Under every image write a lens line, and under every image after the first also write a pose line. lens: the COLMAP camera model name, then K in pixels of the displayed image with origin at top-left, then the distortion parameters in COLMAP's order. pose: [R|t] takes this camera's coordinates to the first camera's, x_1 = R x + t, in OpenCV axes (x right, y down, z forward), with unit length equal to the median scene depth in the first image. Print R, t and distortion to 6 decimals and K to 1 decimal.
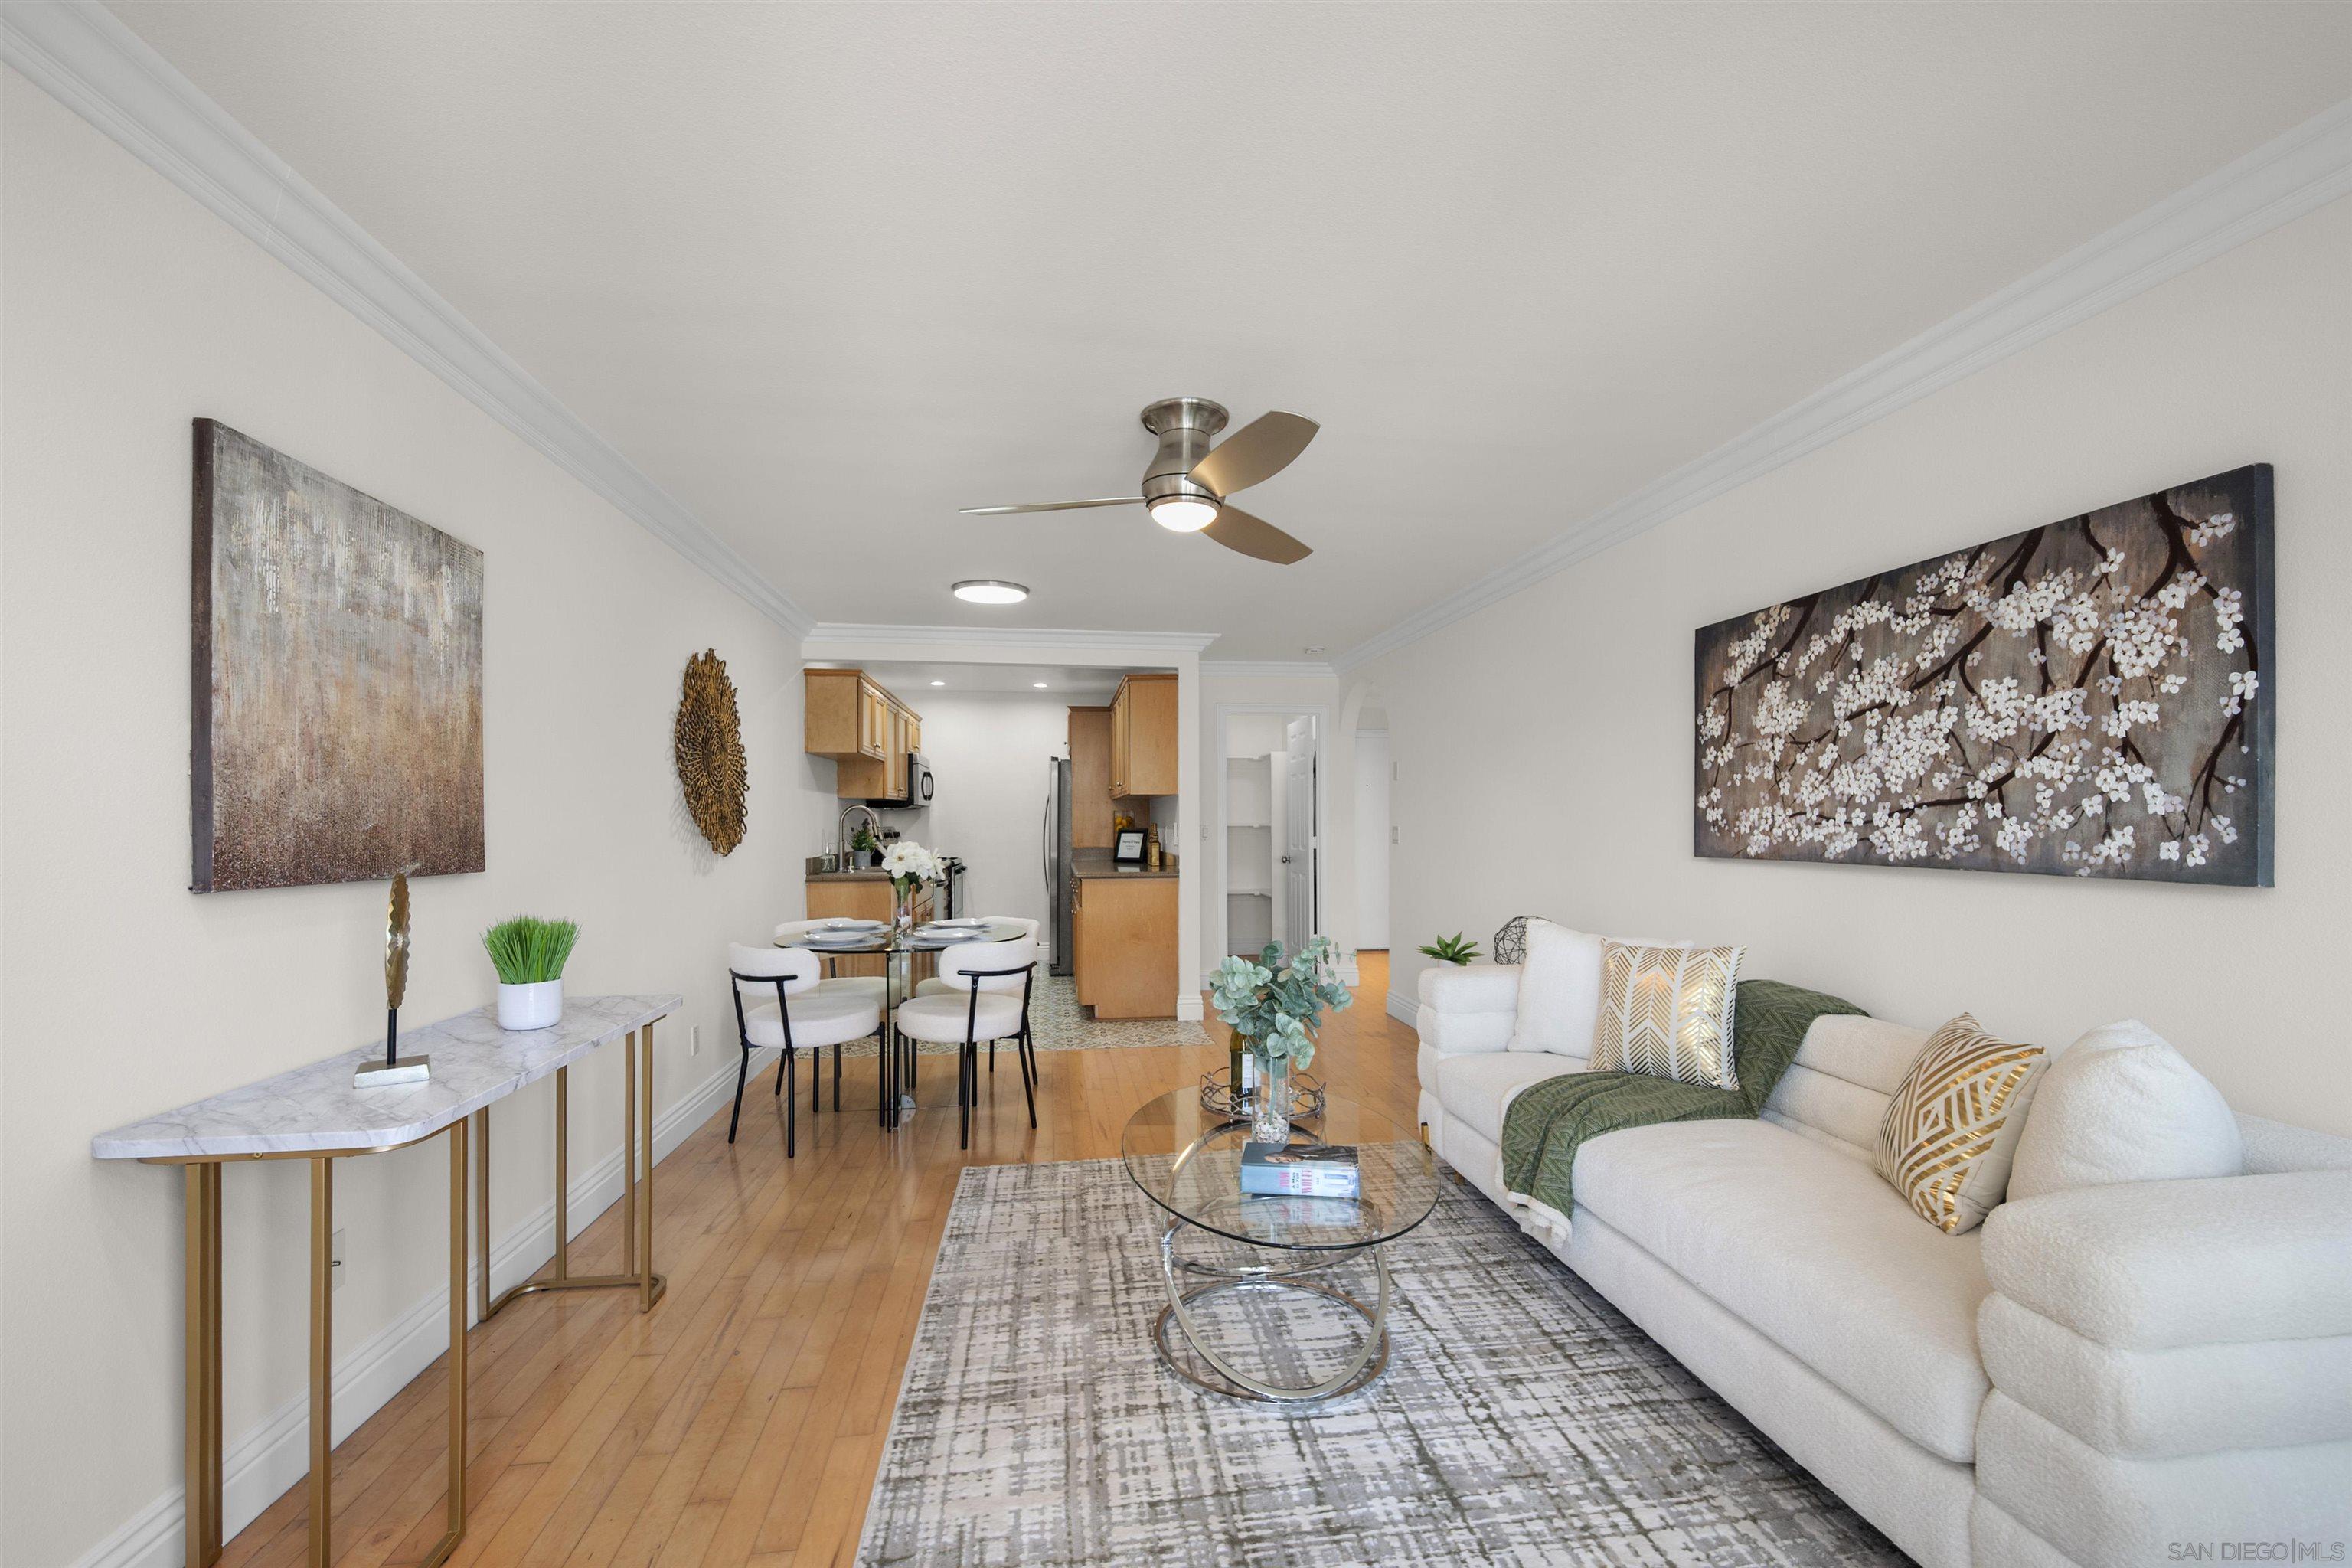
lens RADIAL K [[968.2, 0, 1178.1], [0, 968.2, 810.6], [0, 0, 1]] dist [-0.001586, -0.000274]
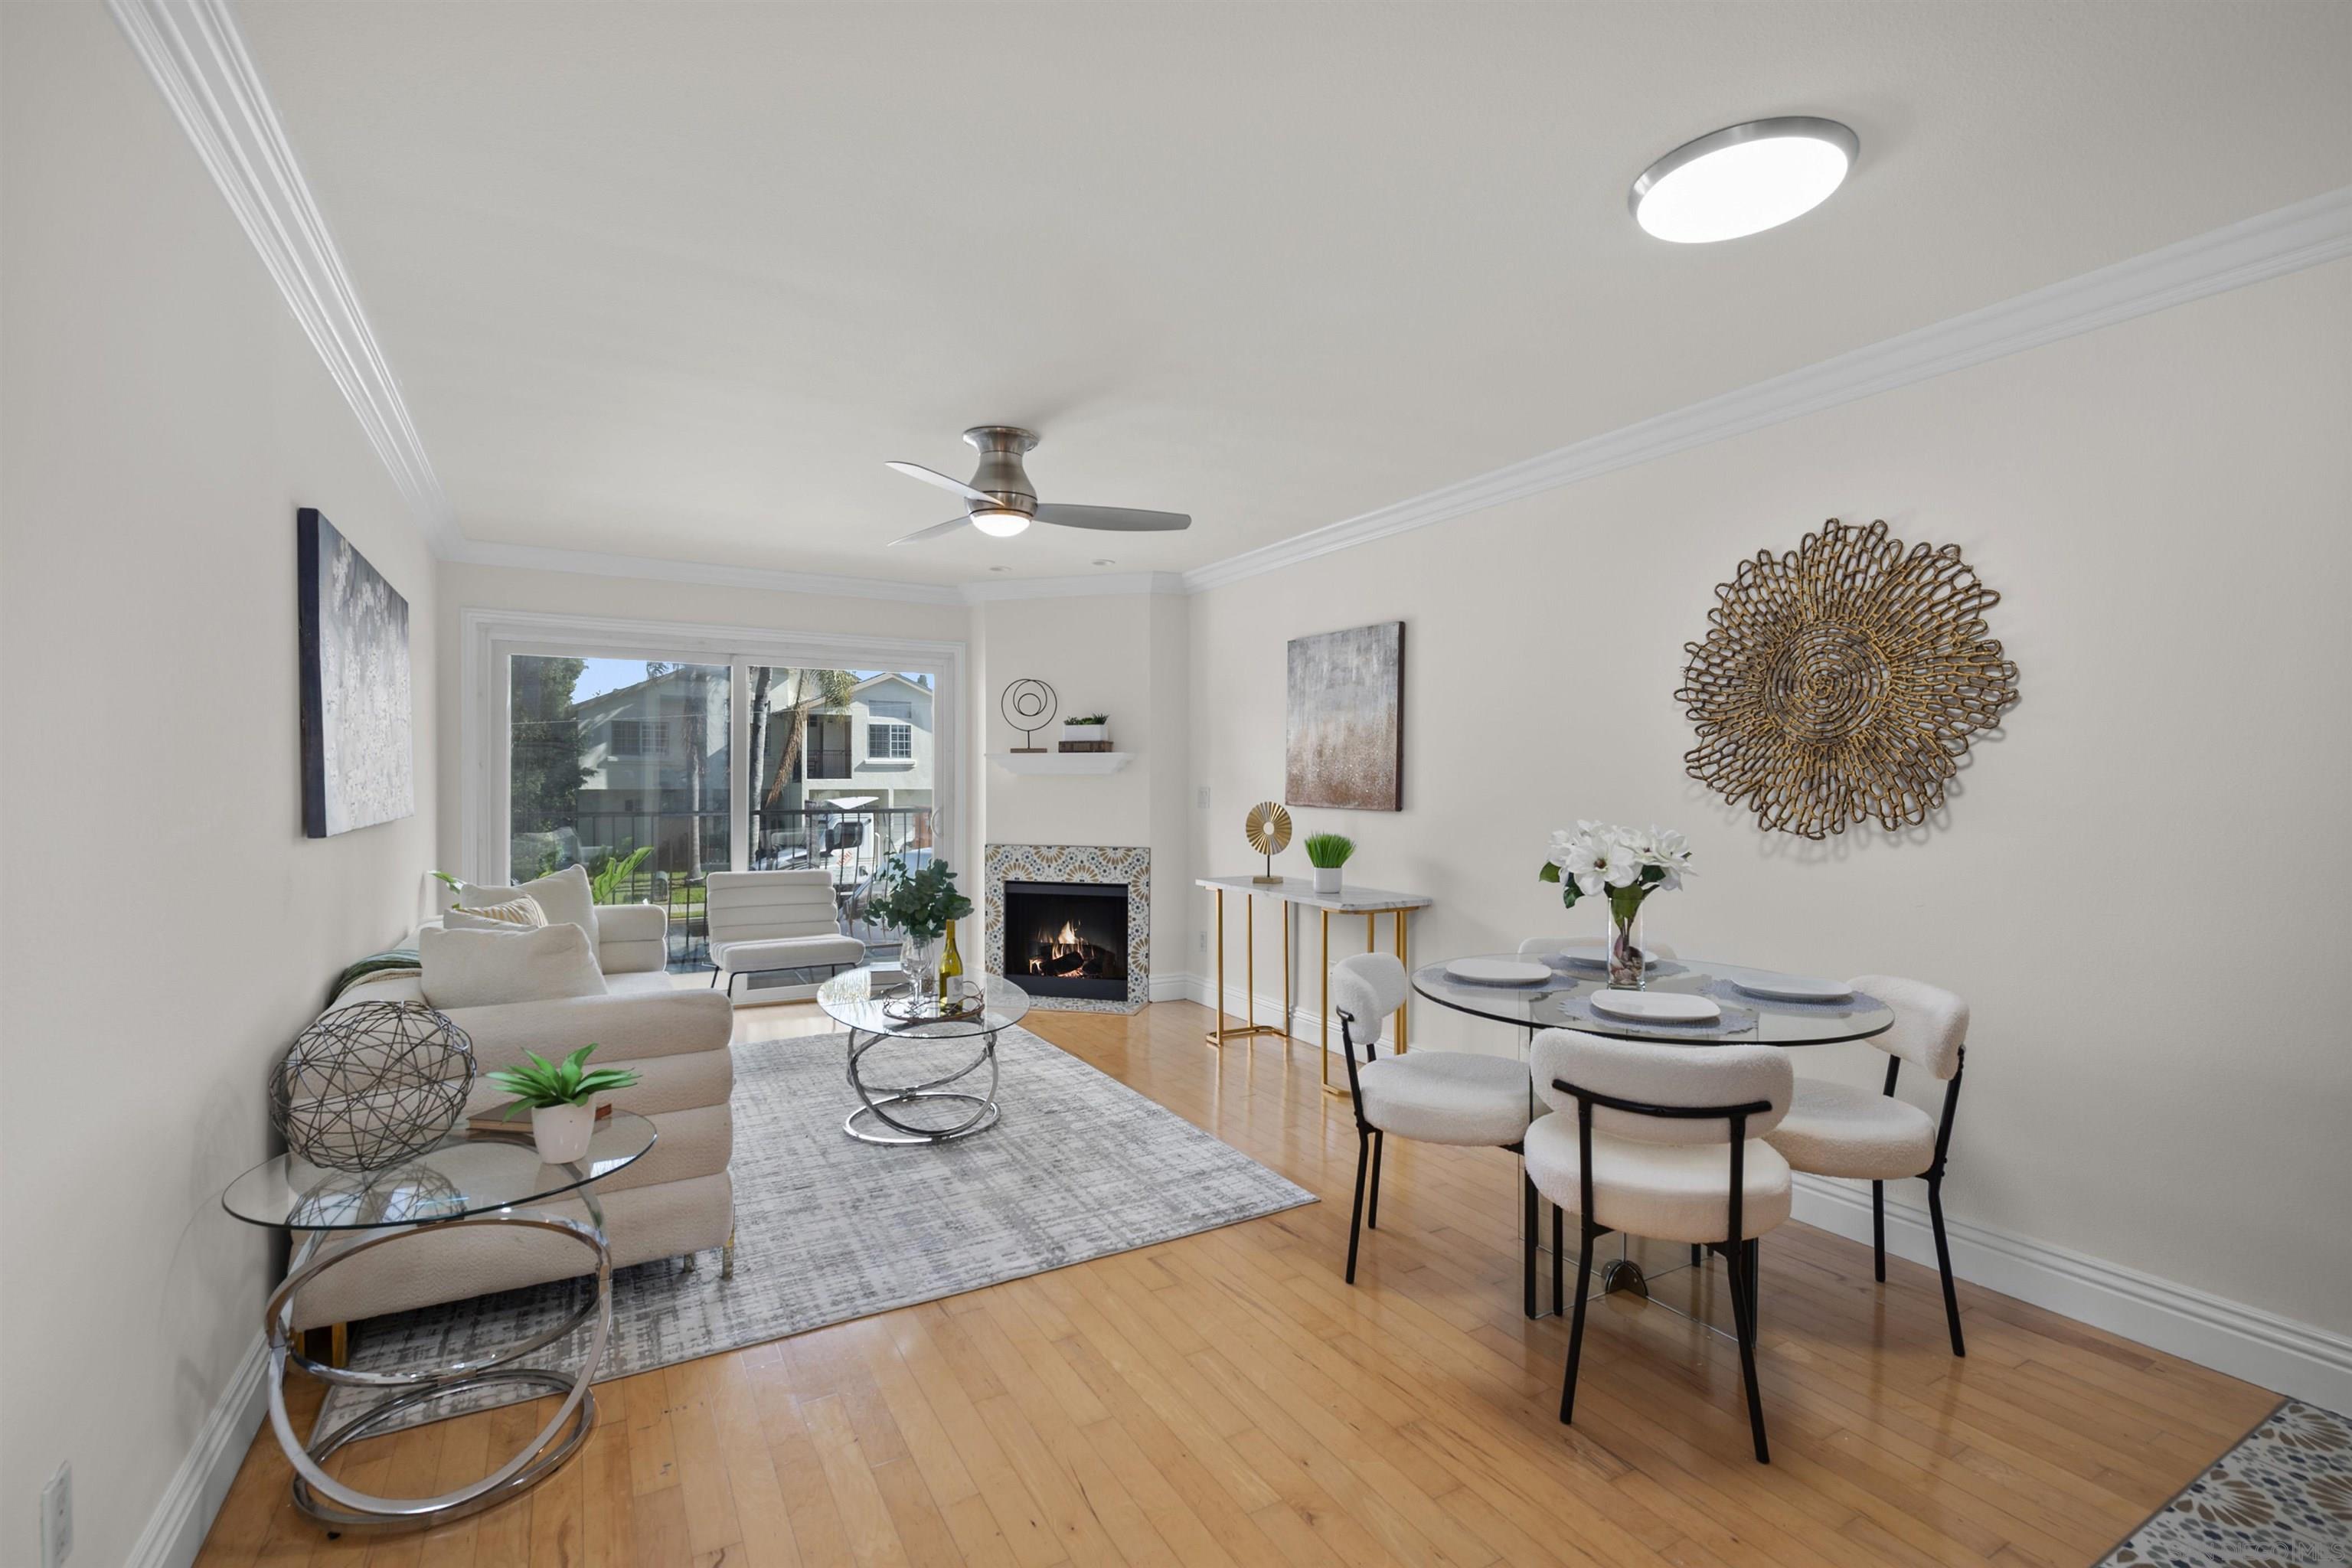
lens RADIAL K [[1058.1, 0, 1174.5], [0, 1058.1, 792.9], [0, 0, 1]] dist [0.001347, 0.000117]
pose [[-0.927748, 0.006161, -0.373156, 0.335041], [0.004067, 0.999971, 0.006400, 0.017373], [0.373184, 0.004420, -0.927747, 2.597120]]
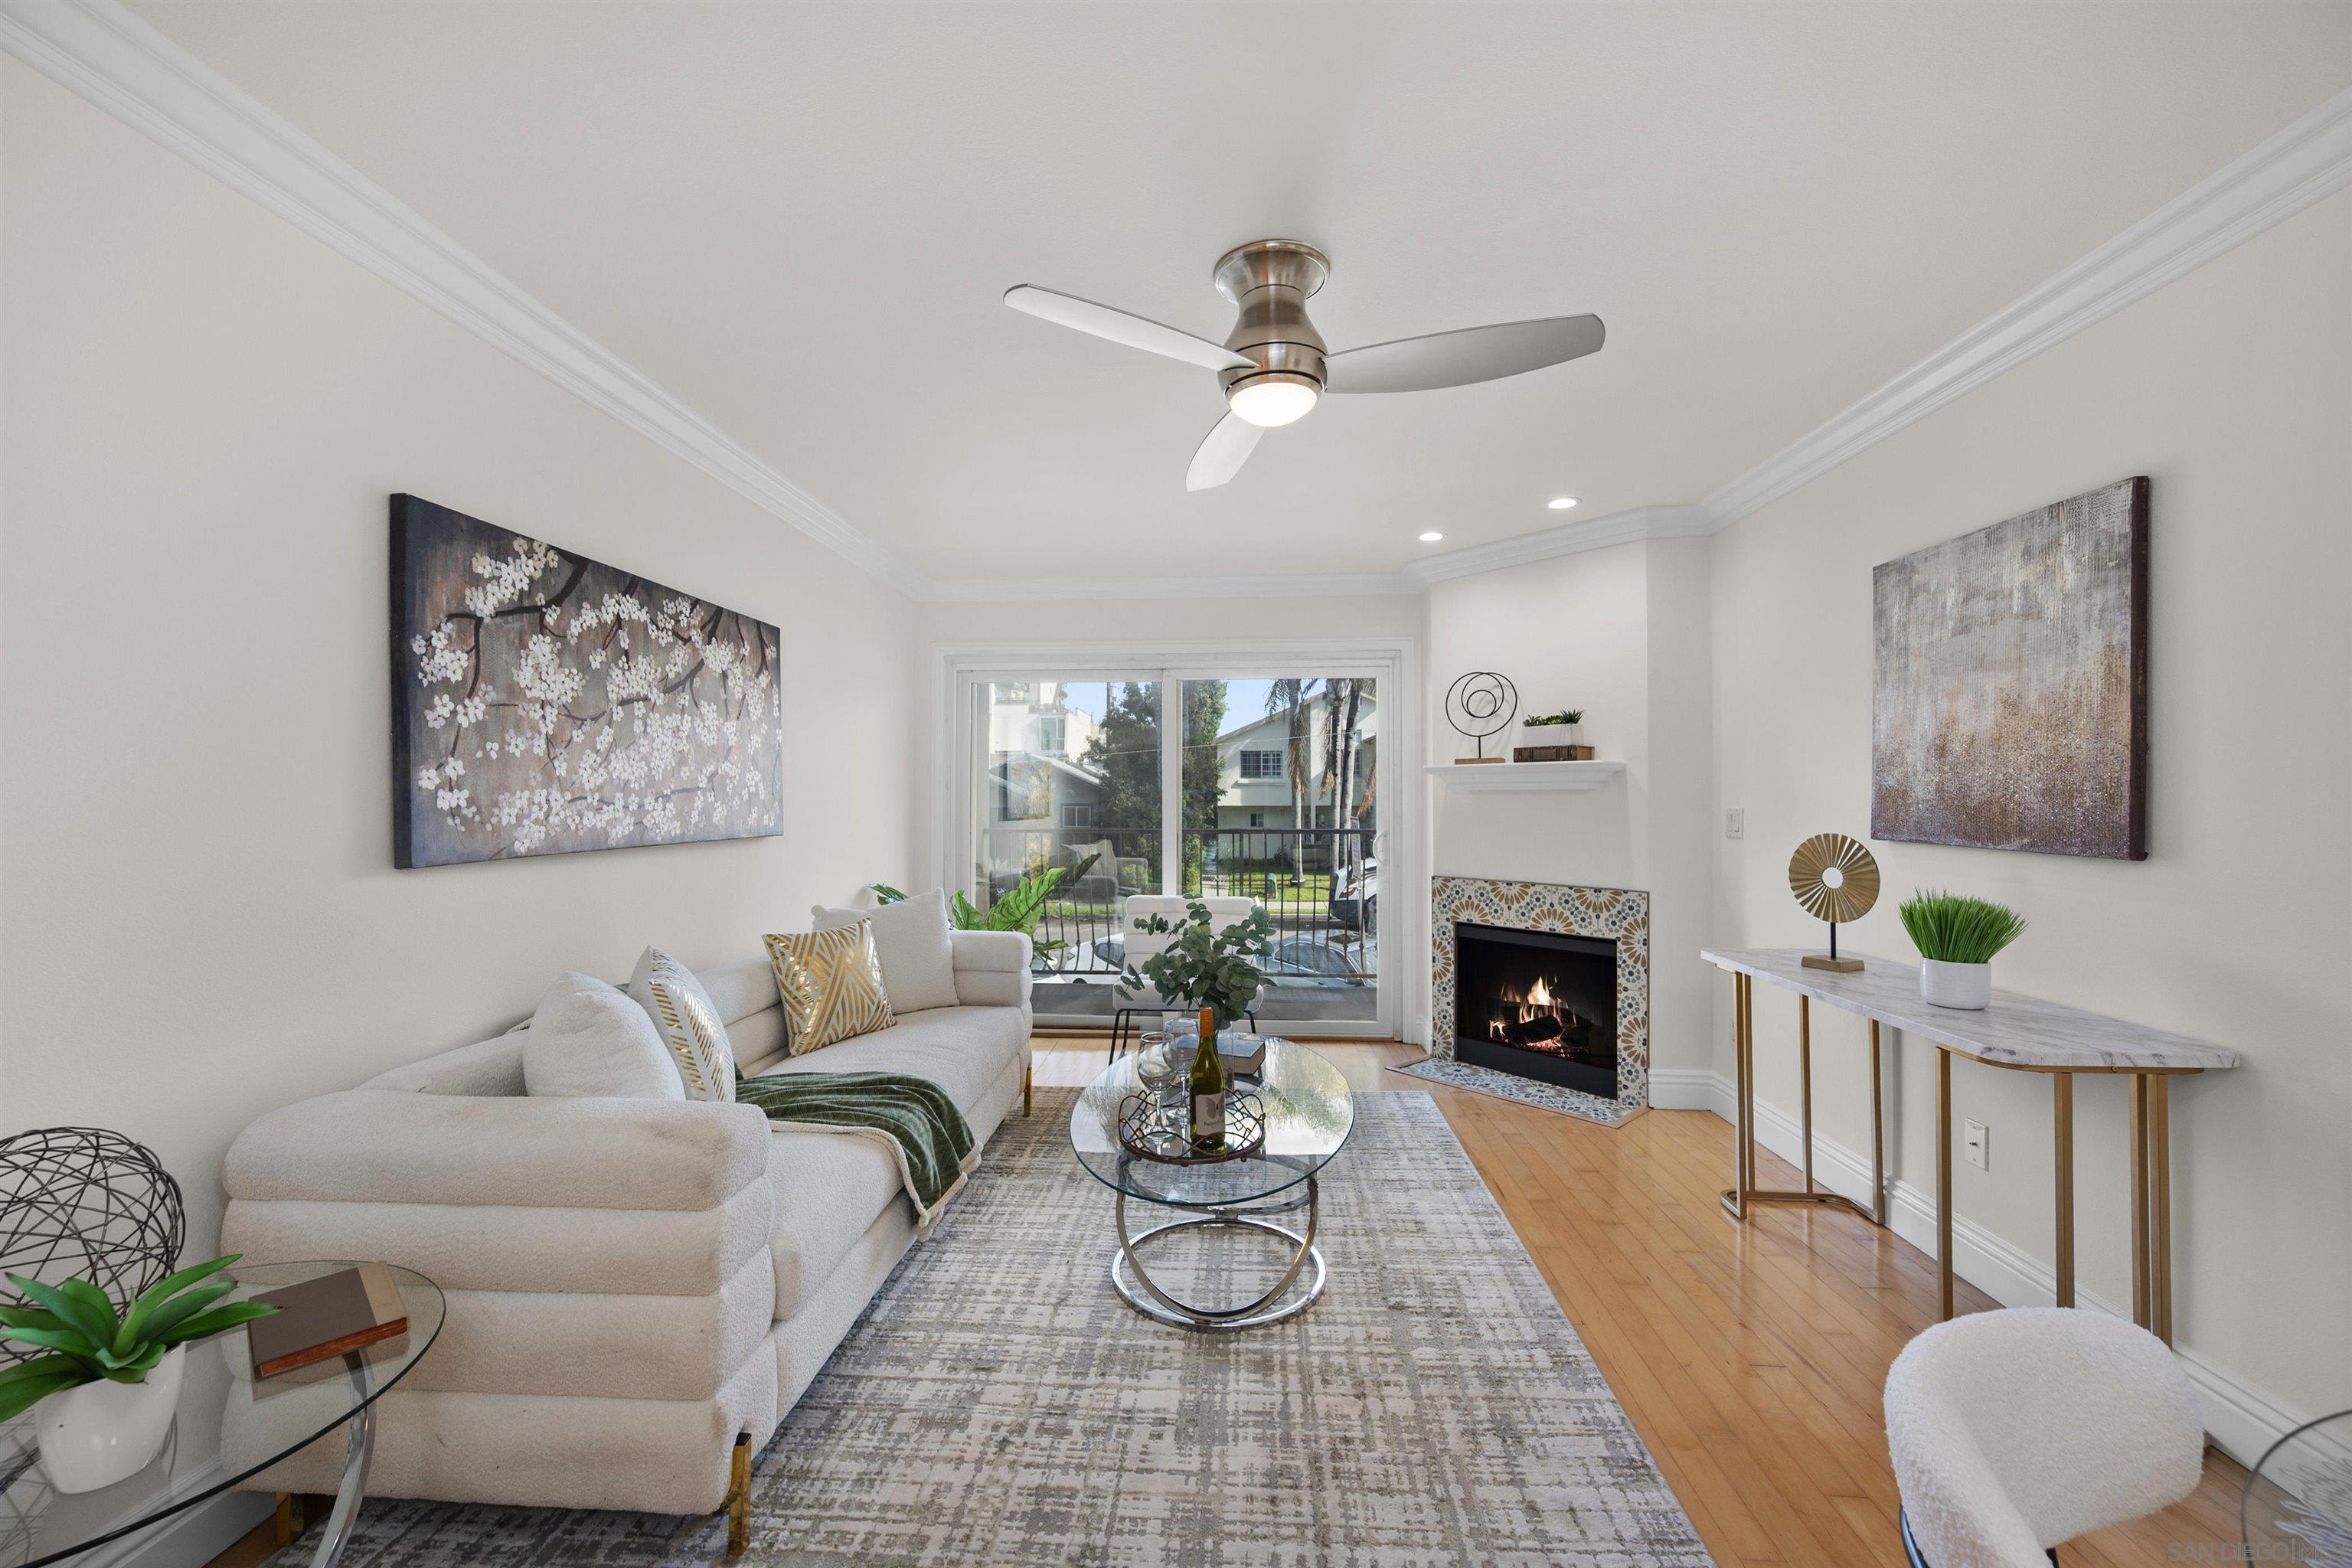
lens RADIAL K [[927.1, 0, 1175.6], [0, 927.1, 790.2], [0, 0, 1]] dist [-0.000988, -0.000102]
pose [[-0.979074, 0.006558, 0.203400, -0.072840], [0.003355, 0.999865, -0.016092, 0.012913], [-0.203478, -0.015073, -0.978963, 1.972337]]
